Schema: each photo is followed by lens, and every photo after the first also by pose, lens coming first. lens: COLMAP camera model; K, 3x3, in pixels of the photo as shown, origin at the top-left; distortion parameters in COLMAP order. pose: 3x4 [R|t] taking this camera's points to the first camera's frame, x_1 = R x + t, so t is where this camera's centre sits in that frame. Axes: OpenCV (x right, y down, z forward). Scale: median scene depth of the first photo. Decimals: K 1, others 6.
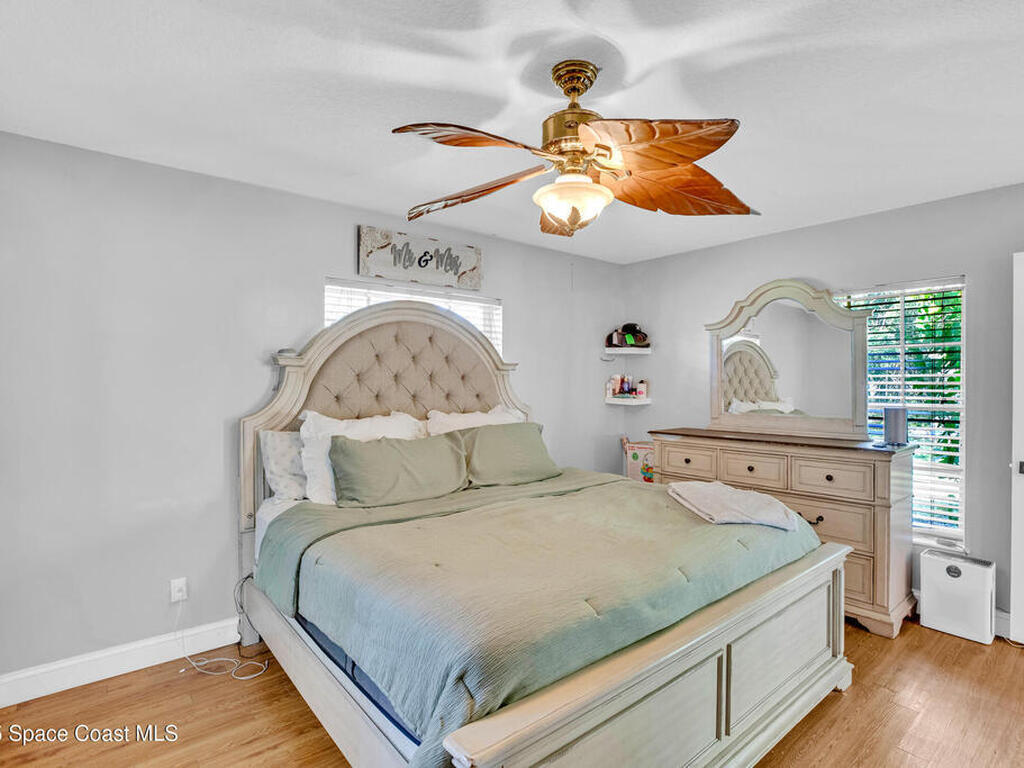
lens RADIAL K [[529.2, 0, 513.0], [0, 529.2, 383.7], [0, 0, 1]] dist [-0.044186, 0.012461]
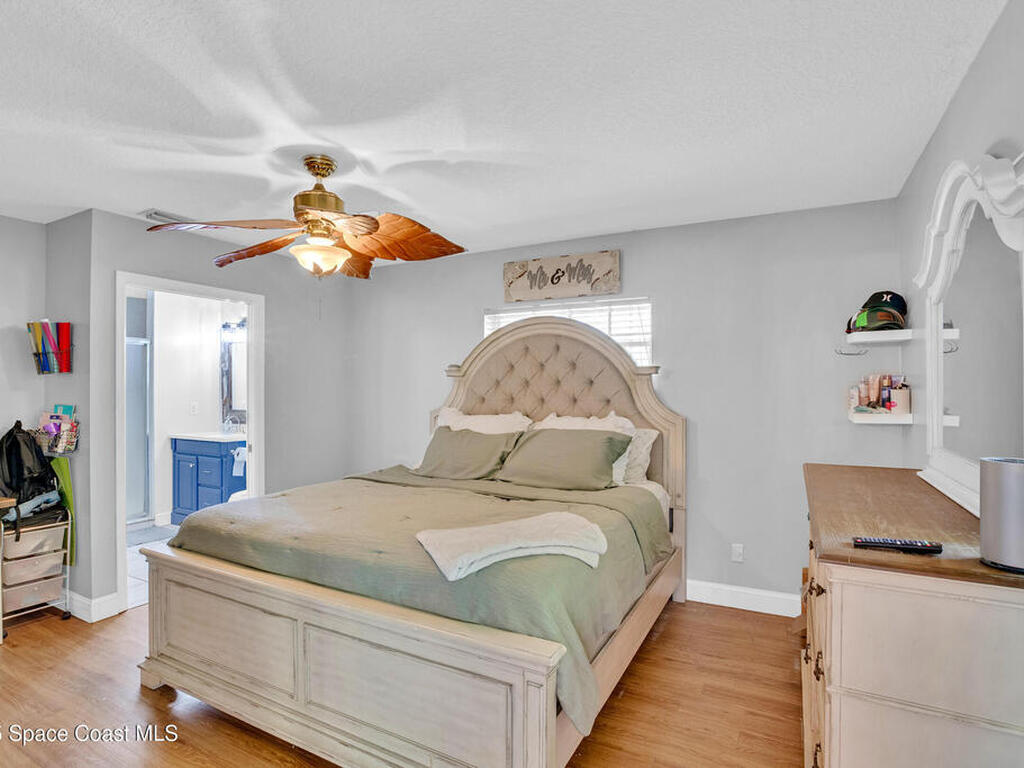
lens RADIAL K [[529.2, 0, 512.9], [0, 529.2, 383.8], [0, 0, 1]] dist [-0.044186, 0.012461]
pose [[0.389385, -0.007994, -0.921040, 0.810895], [-0.002369, 0.999950, -0.009680, 0.000166], [0.921072, 0.005952, 0.389347, 0.483744]]
